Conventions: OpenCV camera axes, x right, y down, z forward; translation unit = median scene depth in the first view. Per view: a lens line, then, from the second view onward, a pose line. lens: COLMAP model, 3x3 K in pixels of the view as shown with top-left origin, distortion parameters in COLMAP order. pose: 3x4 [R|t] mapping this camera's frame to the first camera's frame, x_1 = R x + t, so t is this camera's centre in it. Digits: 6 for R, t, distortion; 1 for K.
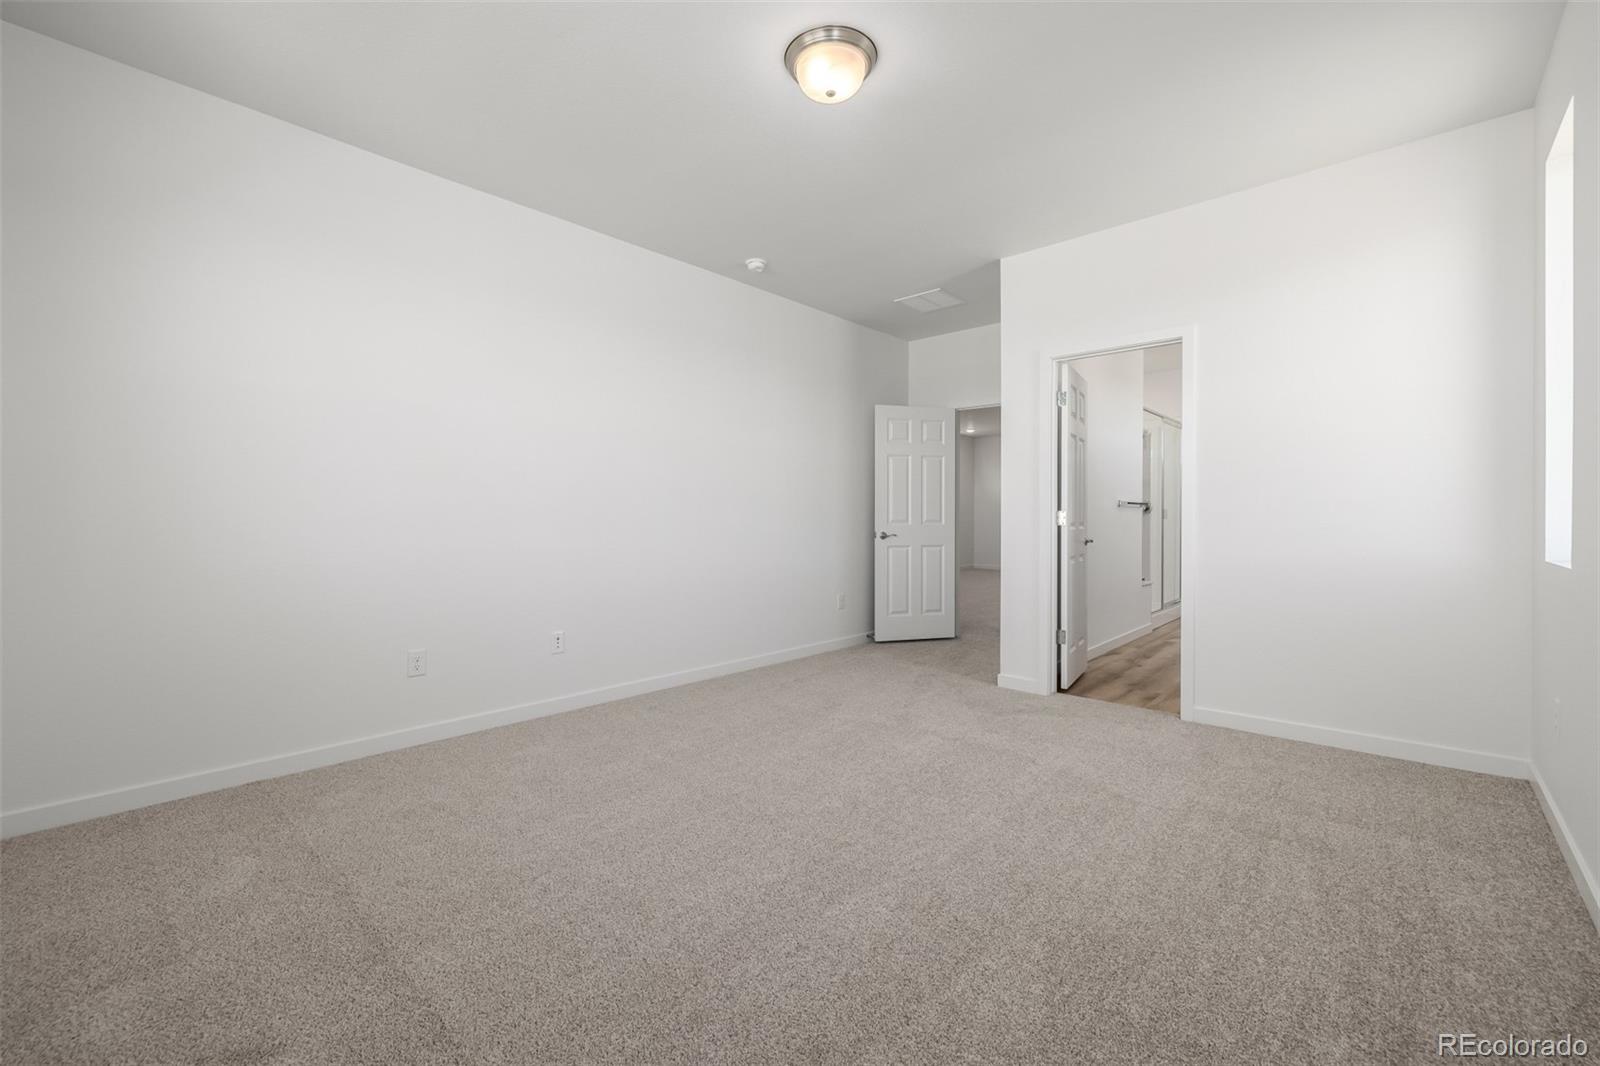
lens RADIAL K [[679.9, 0, 806.3], [0, 679.9, 524.4], [0, 0, 1]] dist [0.002834, -0.001198]
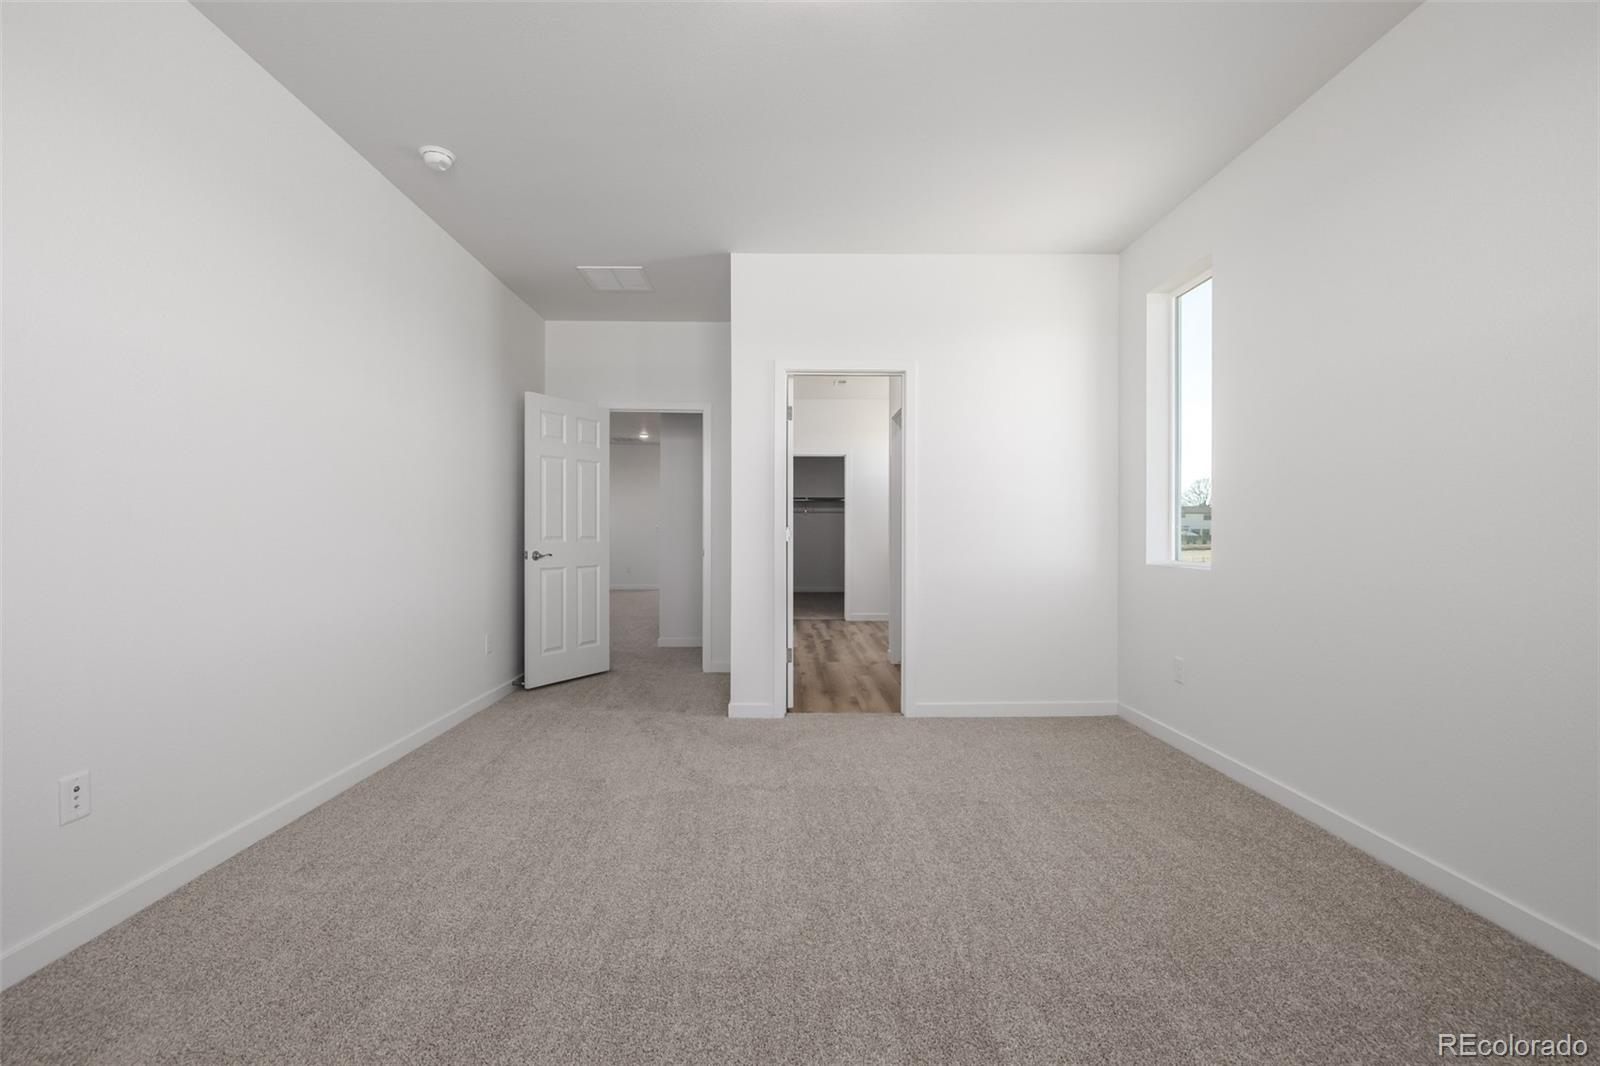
lens RADIAL K [[679.9, 0, 800.1], [0, 679.9, 539.2], [0, 0, 1]] dist [0.002834, -0.001198]
pose [[0.725621, -0.005688, 0.688071, -0.281863], [0.004360, 0.999984, 0.003669, -0.005910], [-0.688081, 0.000338, 0.725634, 0.266520]]
